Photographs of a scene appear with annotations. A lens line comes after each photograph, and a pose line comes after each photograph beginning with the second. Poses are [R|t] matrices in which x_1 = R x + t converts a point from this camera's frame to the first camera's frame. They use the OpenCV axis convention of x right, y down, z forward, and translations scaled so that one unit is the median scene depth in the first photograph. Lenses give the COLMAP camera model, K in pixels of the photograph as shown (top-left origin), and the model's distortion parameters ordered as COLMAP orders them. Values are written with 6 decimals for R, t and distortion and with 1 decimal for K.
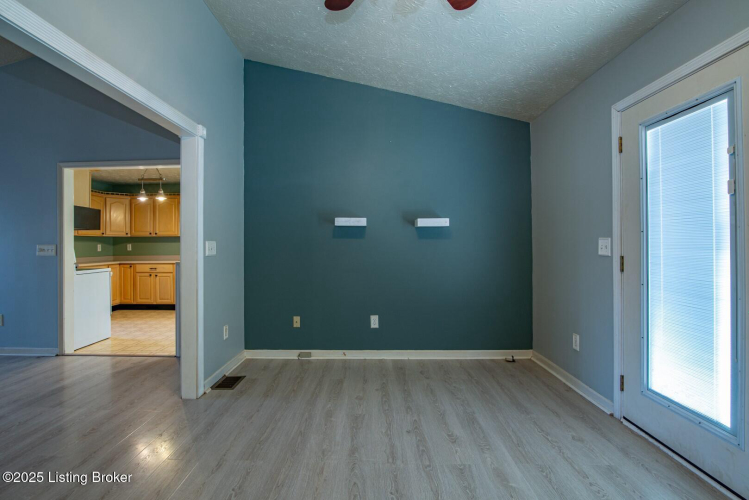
lens RADIAL K [[342.8, 0, 370.1], [0, 342.8, 247.9], [0, 0, 1]] dist [-0.003120, -0.000465]
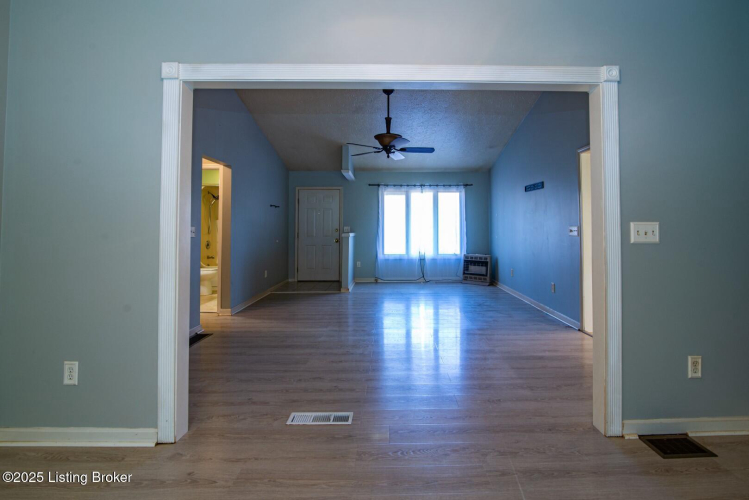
lens RADIAL K [[360.9, 0, 396.4], [0, 360.9, 219.6], [0, 0, 1]] dist [-0.001826, -0.000419]
pose [[0.061664, -0.015374, -0.997979, 0.179621], [-0.006611, 0.999853, -0.015812, -0.007810], [0.998075, 0.007572, 0.061553, 0.359718]]
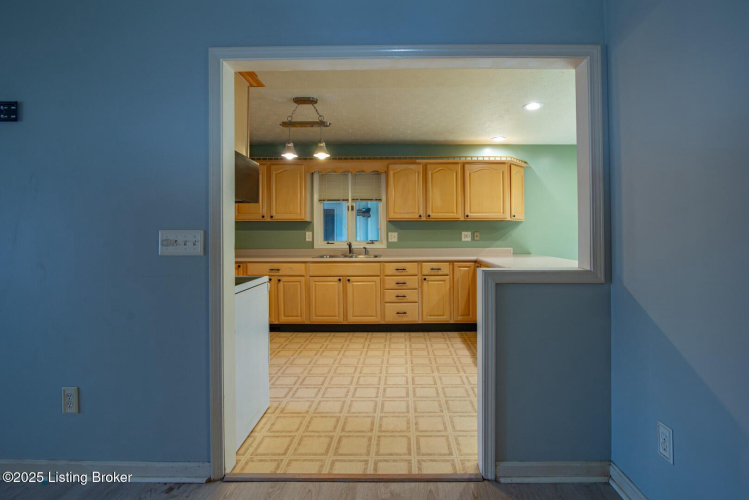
lens RADIAL K [[329.6, 0, 375.6], [0, 329.6, 235.1], [0, 0, 1]] dist [-0.002405, -0.000537]
pose [[0.999513, -0.000624, 0.031214, -0.708074], [0.000929, 0.999952, -0.009749, 0.001100], [-0.031206, 0.009773, 0.999465, 0.561720]]
